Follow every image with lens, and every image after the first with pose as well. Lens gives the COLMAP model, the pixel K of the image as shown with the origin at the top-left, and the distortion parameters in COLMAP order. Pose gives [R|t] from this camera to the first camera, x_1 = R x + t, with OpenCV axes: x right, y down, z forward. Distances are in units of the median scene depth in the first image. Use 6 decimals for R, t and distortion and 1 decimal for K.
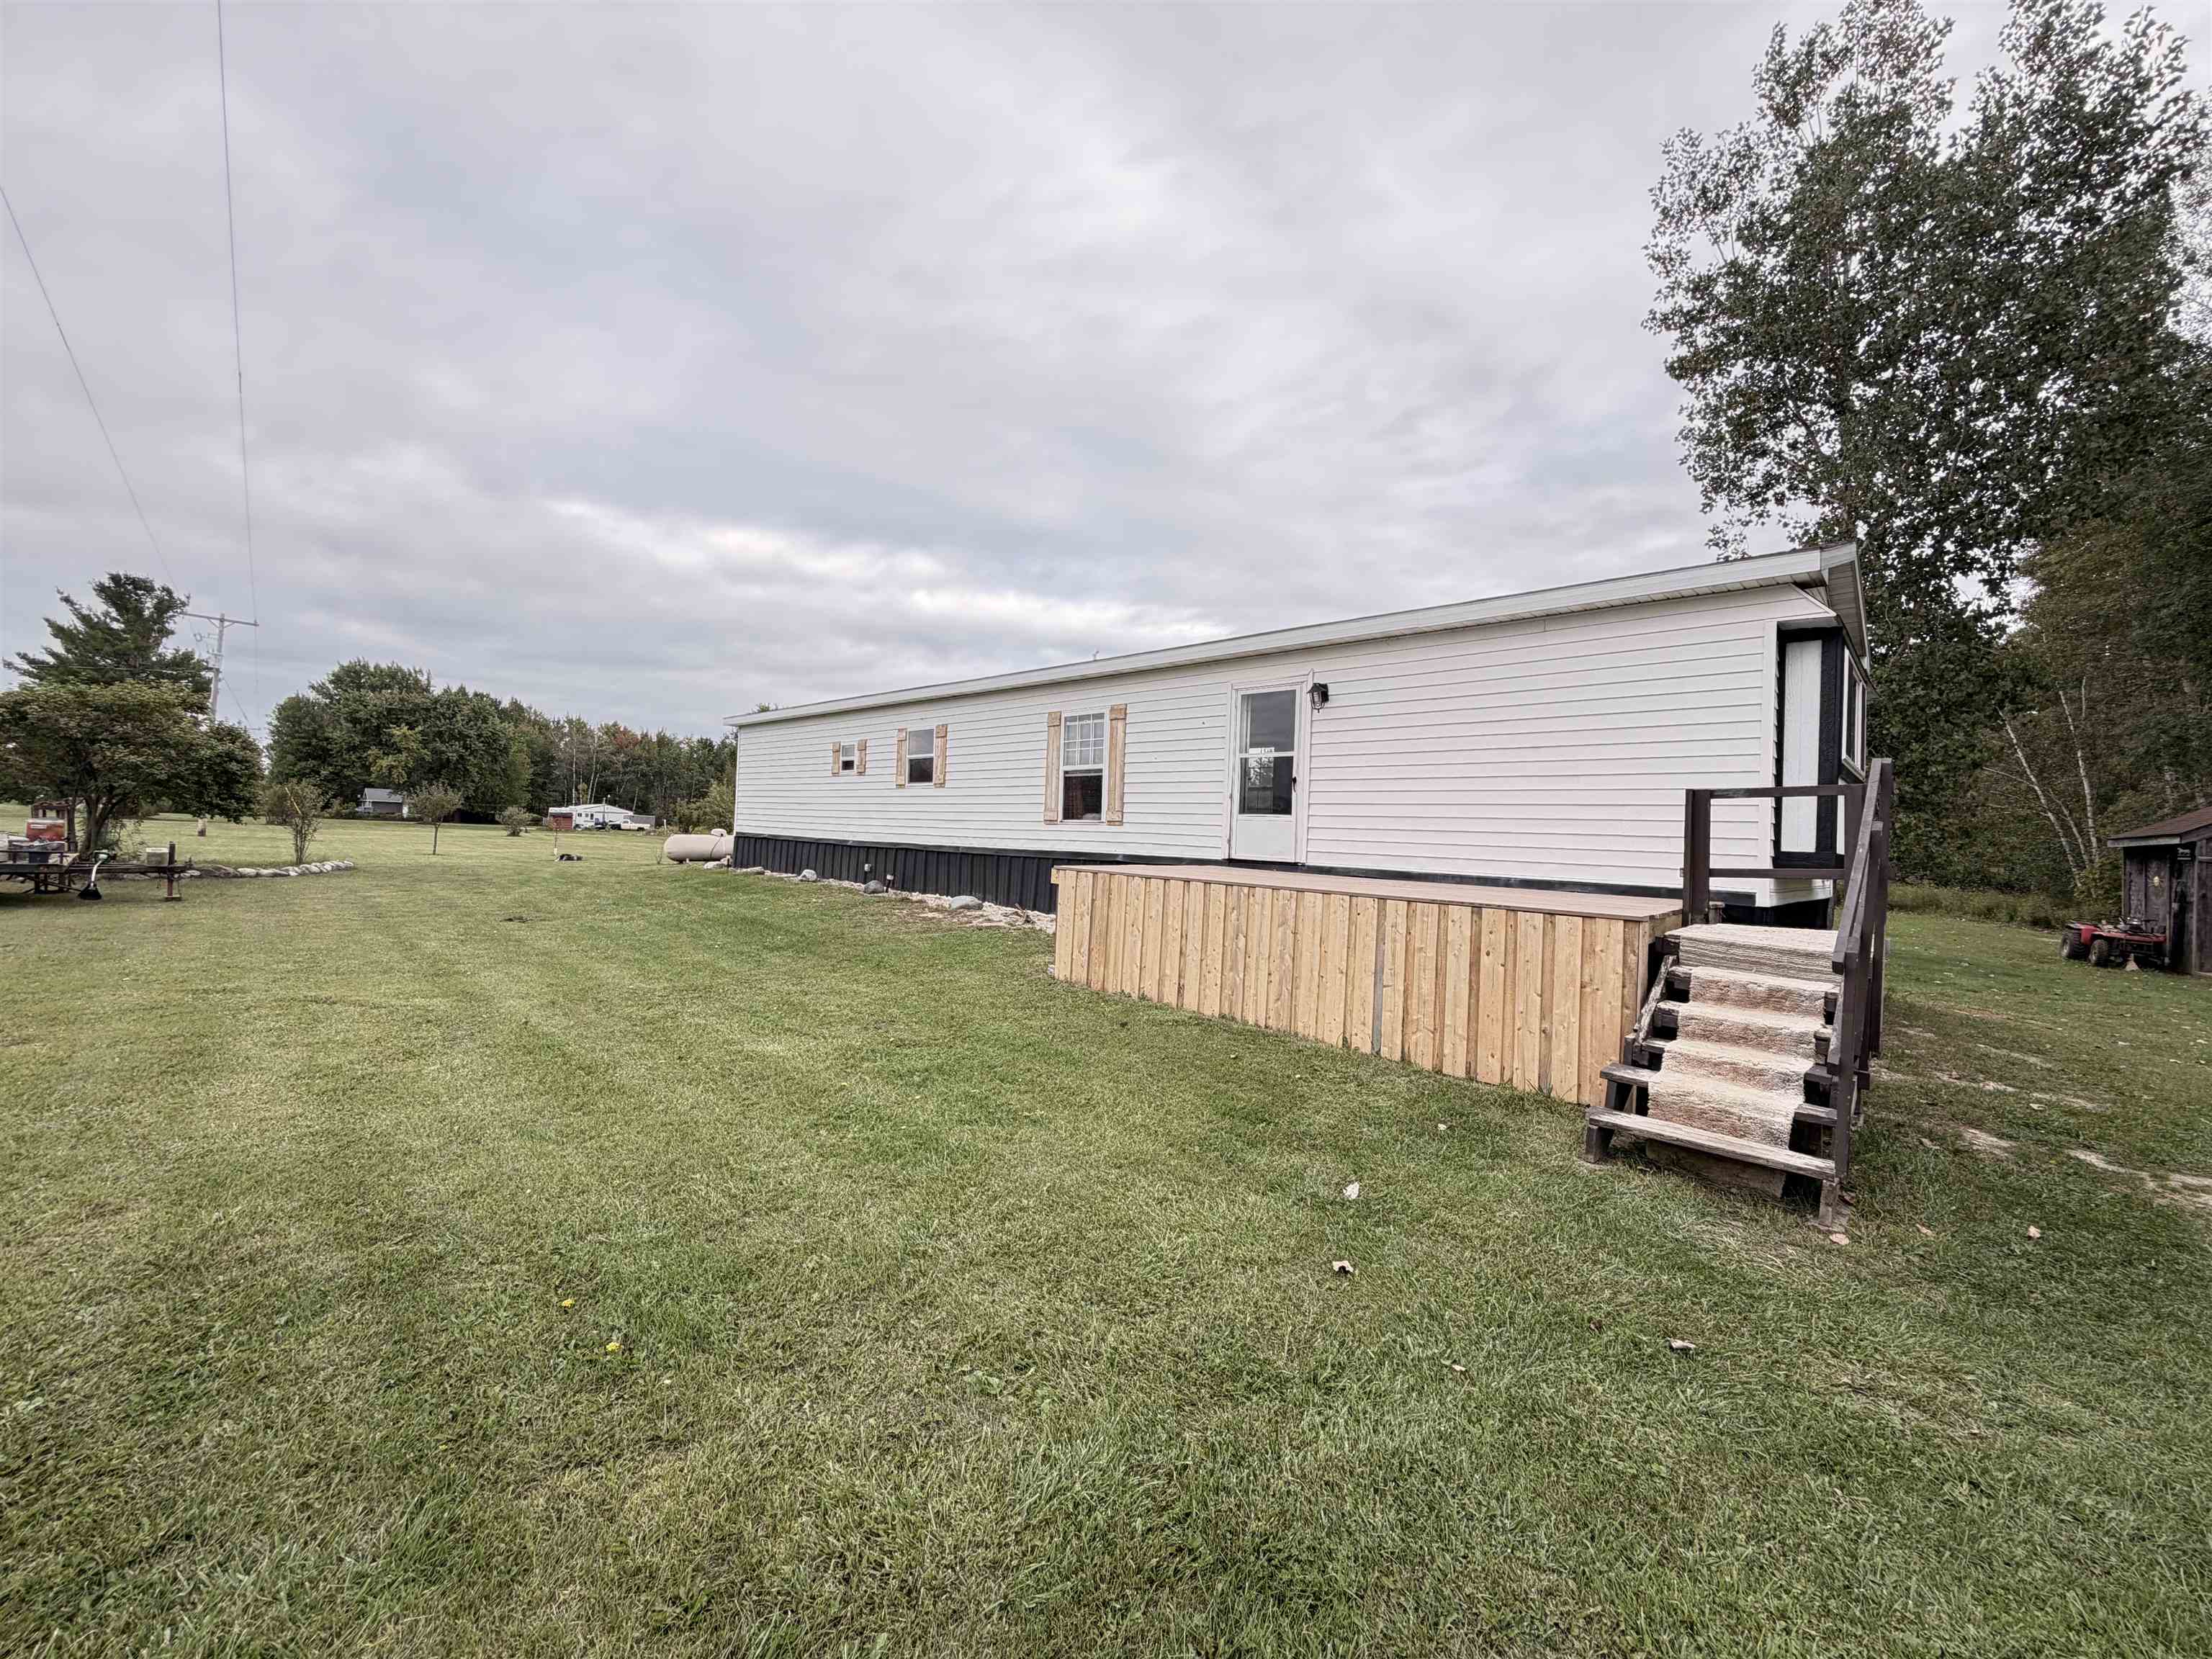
lens RADIAL K [[882.8, 0, 1121.5], [0, 882.8, 838.2], [0, 0, 1]] dist [0.002431, 0.000022]
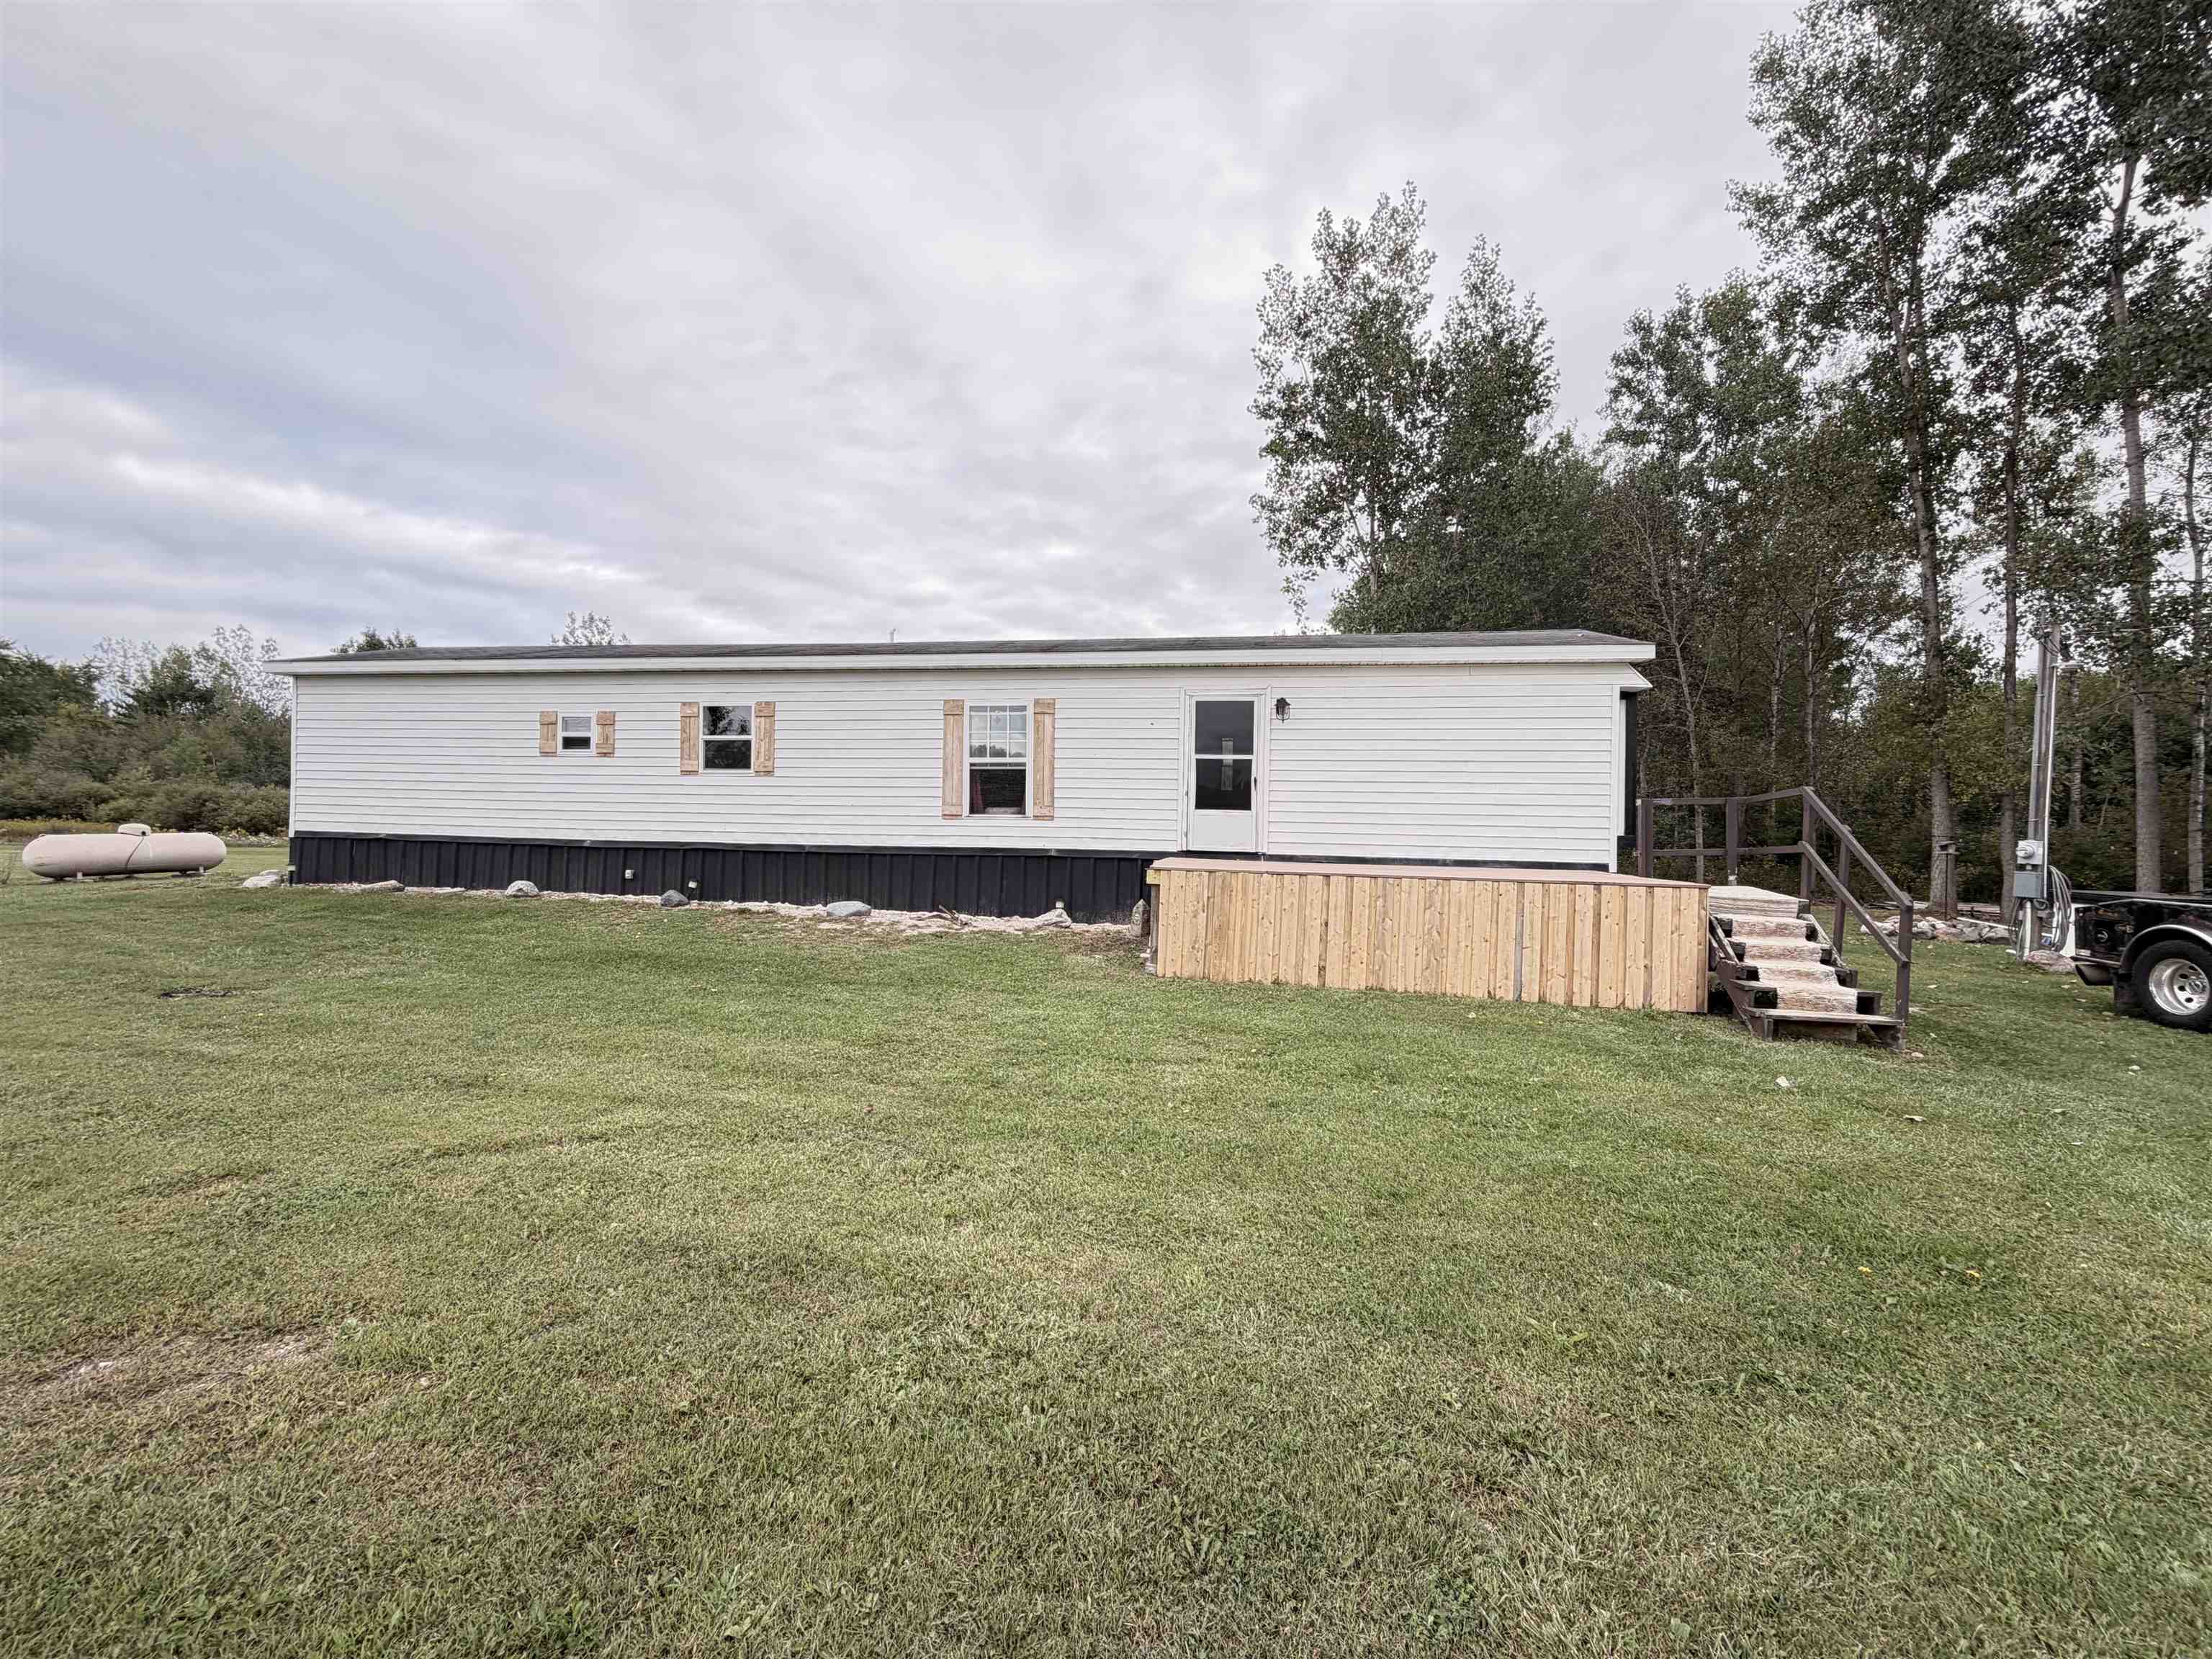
lens RADIAL K [[882.8, 0, 1115.5], [0, 882.8, 826.0], [0, 0, 1]] dist [0.002431, 0.000022]
pose [[0.820427, -0.025156, 0.571198, -0.503122], [0.014145, 0.999619, 0.023707, -0.029840], [-0.571577, -0.011370, 0.820470, 0.135173]]
